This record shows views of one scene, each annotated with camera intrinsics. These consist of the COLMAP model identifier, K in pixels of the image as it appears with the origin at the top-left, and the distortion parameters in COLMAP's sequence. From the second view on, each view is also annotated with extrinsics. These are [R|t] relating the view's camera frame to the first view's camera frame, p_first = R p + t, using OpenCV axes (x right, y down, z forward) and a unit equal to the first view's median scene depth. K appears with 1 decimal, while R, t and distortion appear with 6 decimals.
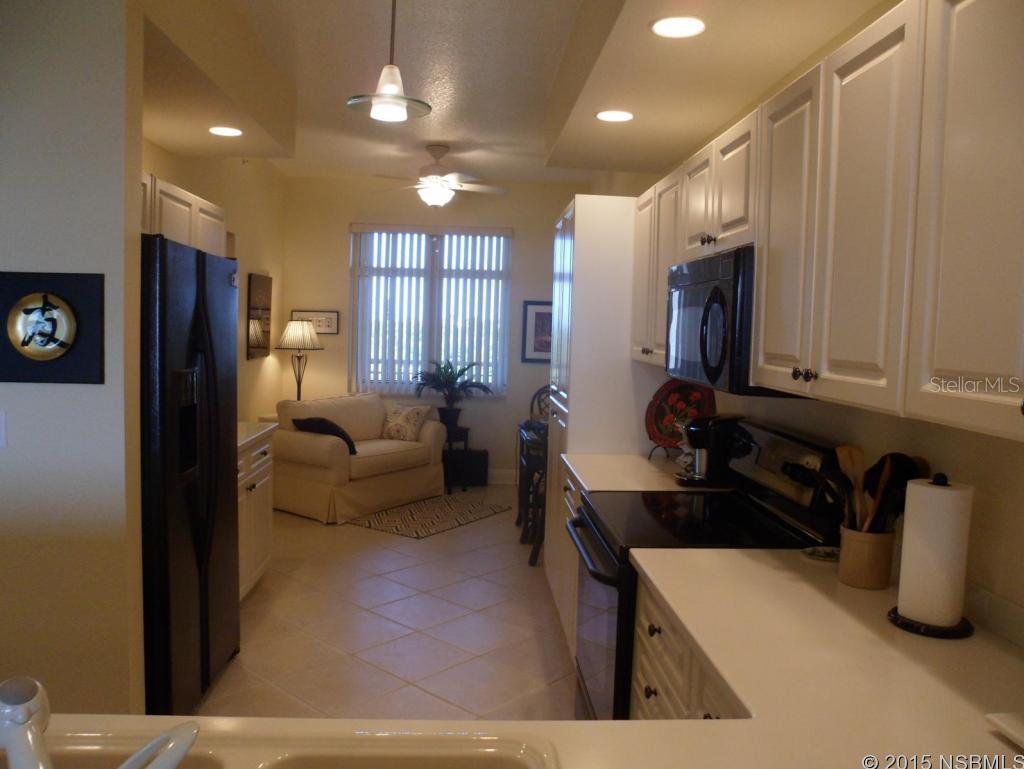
lens RADIAL K [[811.3, 0, 507.1], [0, 811.3, 365.9], [0, 0, 1]] dist [-0.120060, 0.072671]
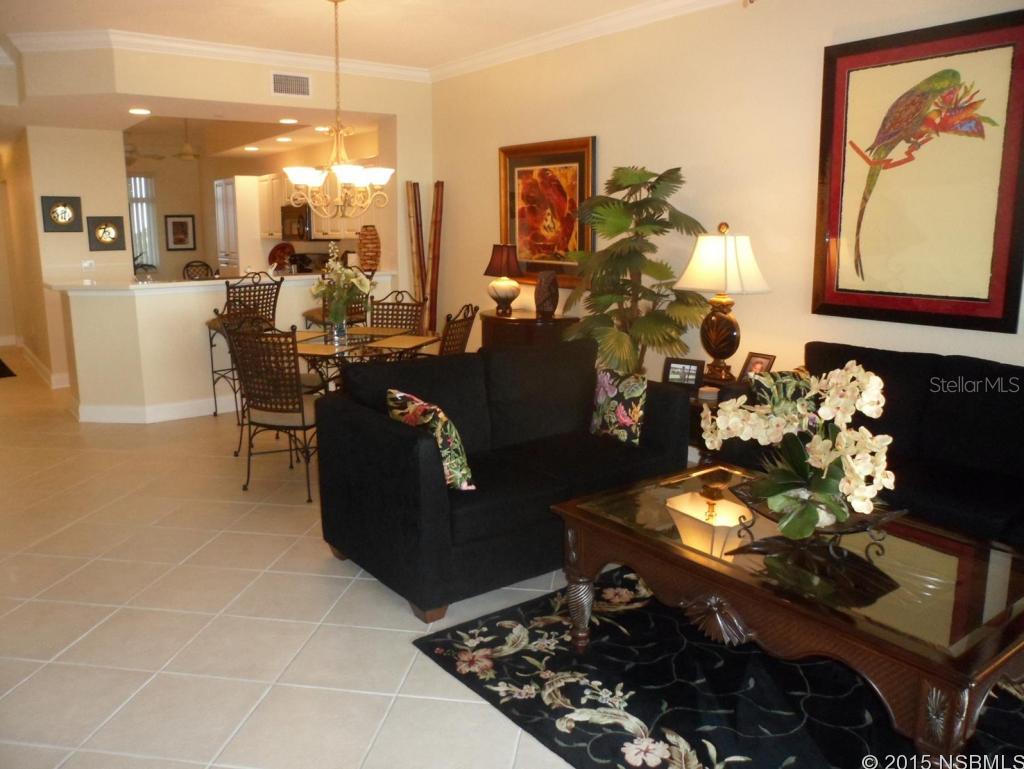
lens RADIAL K [[811.3, 0, 512.9], [0, 811.3, 383.2], [0, 0, 1]] dist [-0.120060, 0.072671]
pose [[0.832202, -0.139323, 0.536684, -0.393578], [0.059501, 0.984767, 0.163382, 0.050384], [-0.551271, -0.104034, 0.827815, -1.039697]]
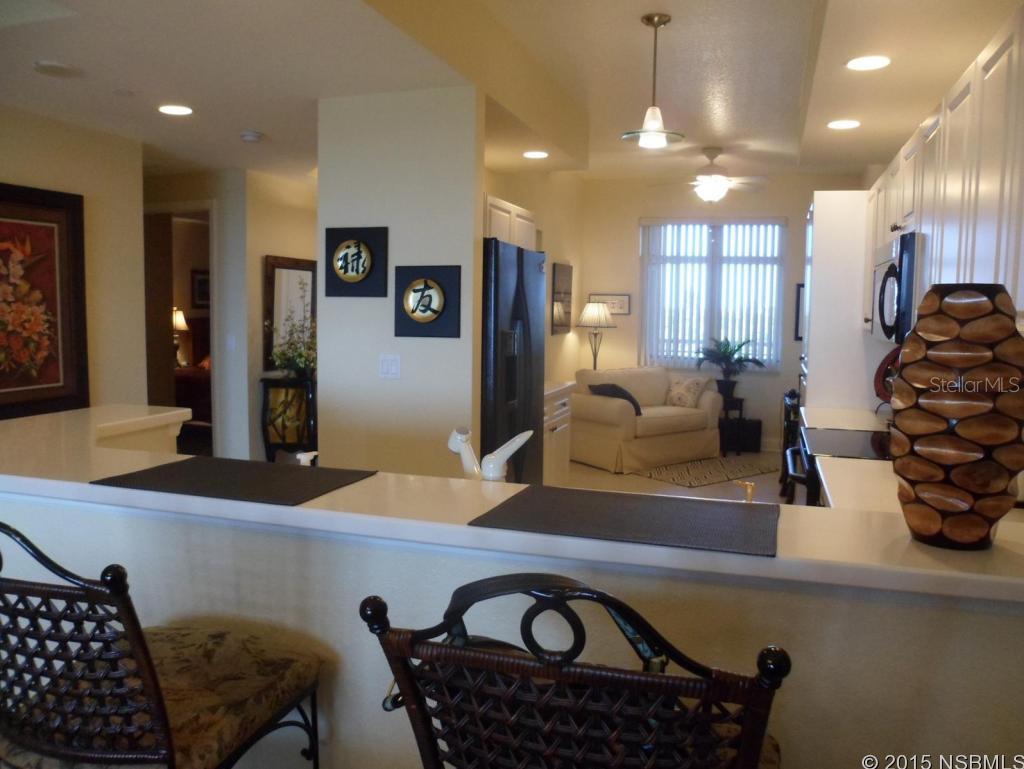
lens RADIAL K [[811.3, 0, 511.5], [0, 811.3, 381.3], [0, 0, 1]] dist [-0.120060, 0.072671]
pose [[0.934410, 0.019832, -0.355647, 0.055302], [-0.008024, 0.999367, 0.034647, 0.020396], [0.356109, -0.029521, 0.933978, -0.168197]]
